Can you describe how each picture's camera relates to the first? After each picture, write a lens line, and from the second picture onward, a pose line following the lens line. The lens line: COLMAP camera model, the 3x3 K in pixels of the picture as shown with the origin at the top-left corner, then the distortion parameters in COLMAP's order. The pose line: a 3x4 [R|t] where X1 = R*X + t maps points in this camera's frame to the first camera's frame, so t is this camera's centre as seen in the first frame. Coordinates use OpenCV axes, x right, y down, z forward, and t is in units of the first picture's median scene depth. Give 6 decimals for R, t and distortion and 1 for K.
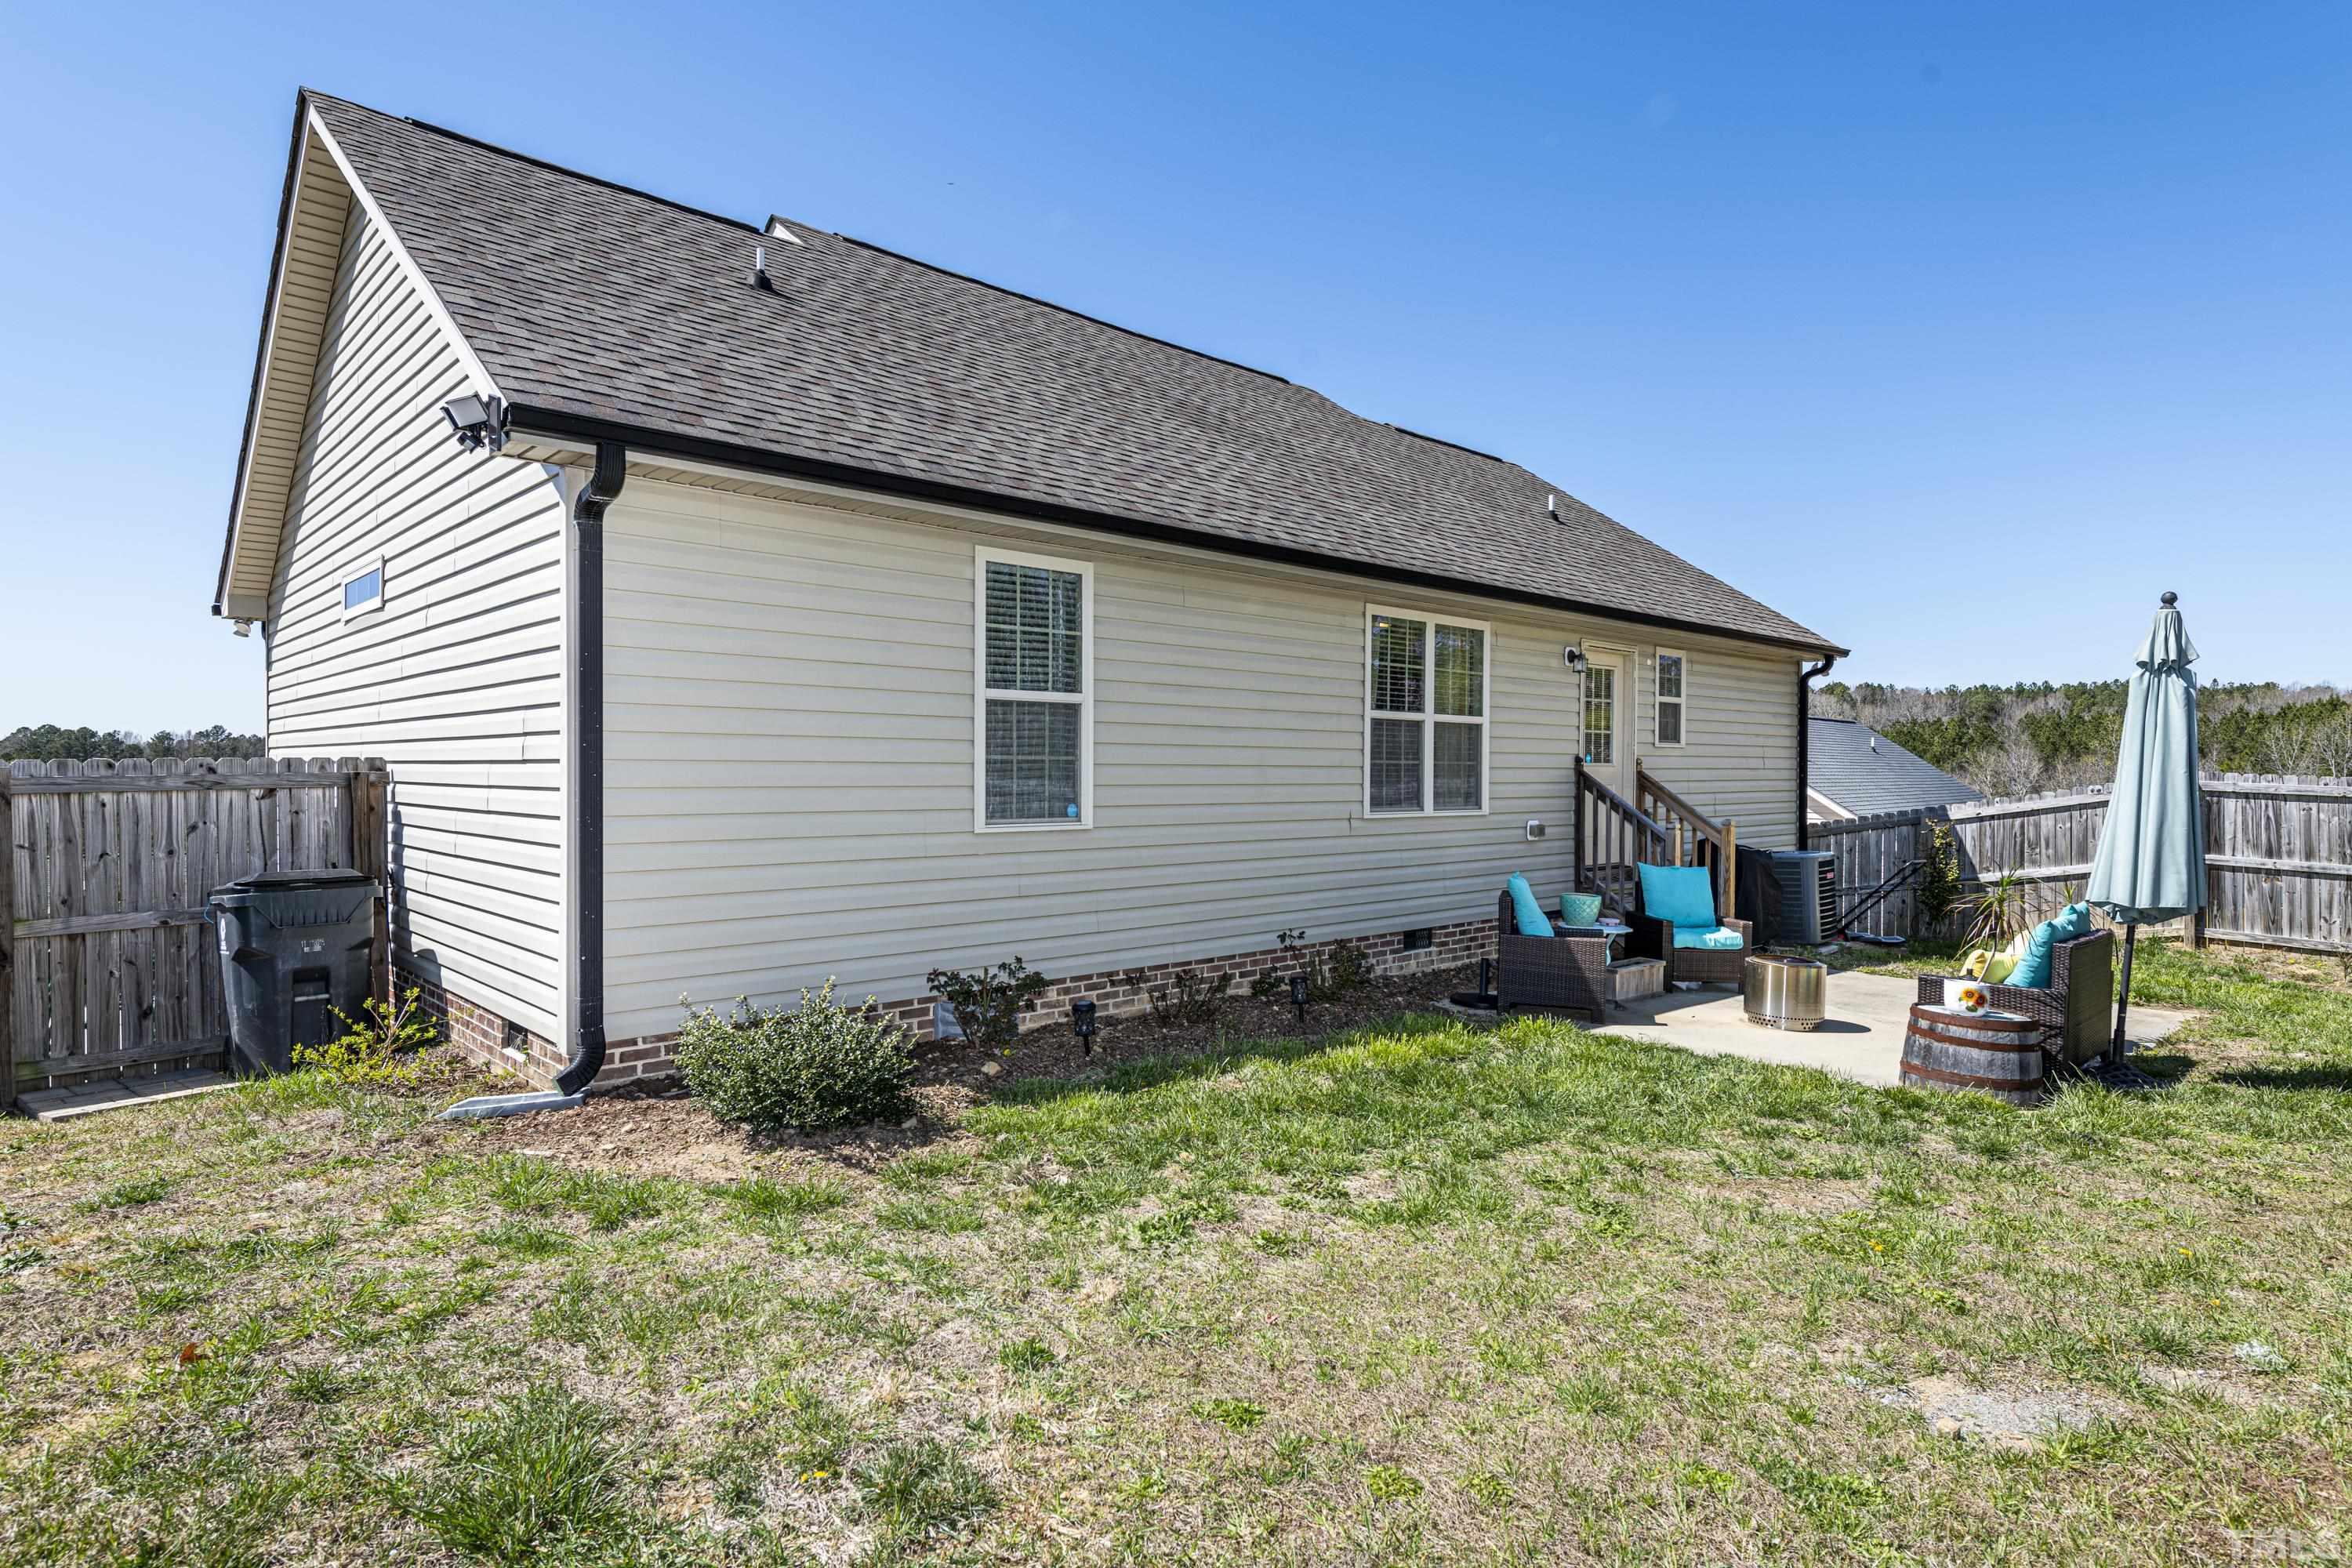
lens RADIAL K [[1093.4, 0, 1177.0], [0, 1093.4, 785.8], [0, 0, 1]] dist [0.001263, -0.001292]
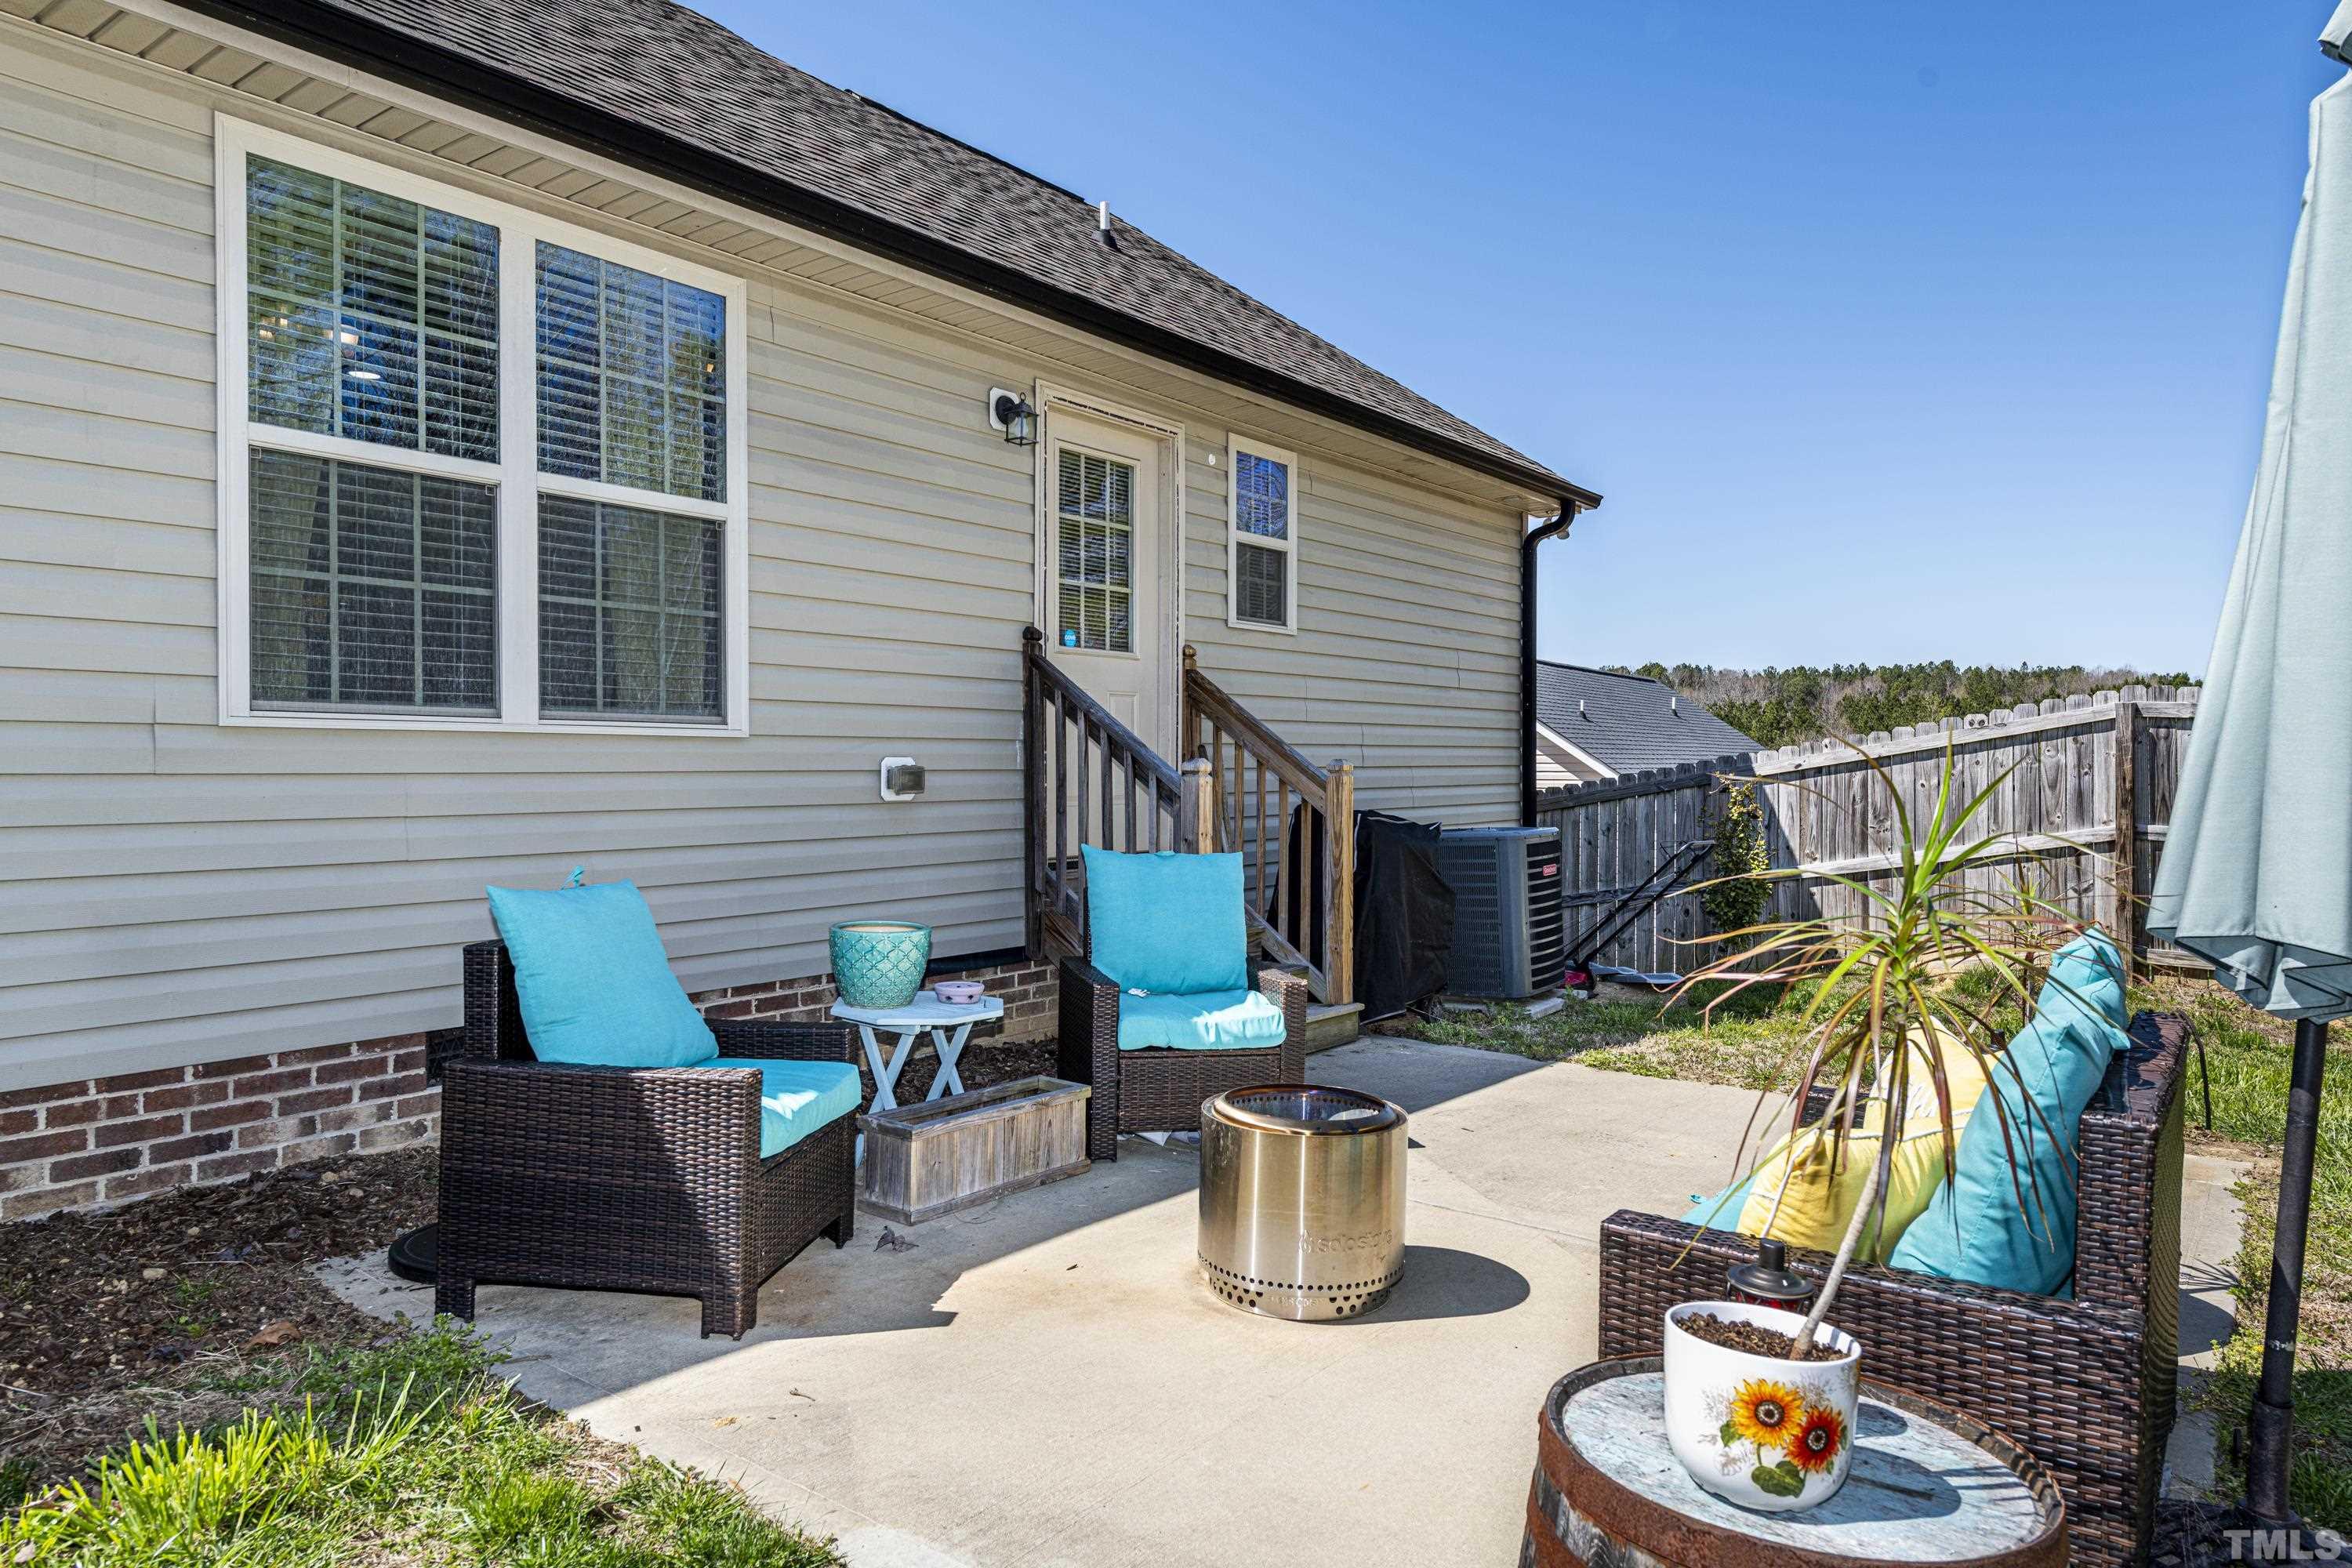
lens RADIAL K [[1190.3, 0, 1180.0], [0, 1190.3, 789.8], [0, 0, 1]] dist [0.014073, -0.001234]
pose [[0.987875, -0.006396, 0.155120, 0.315869], [0.006395, 0.999979, 0.000508, 0.039719], [-0.155120, 0.000490, 0.987896, 0.432152]]
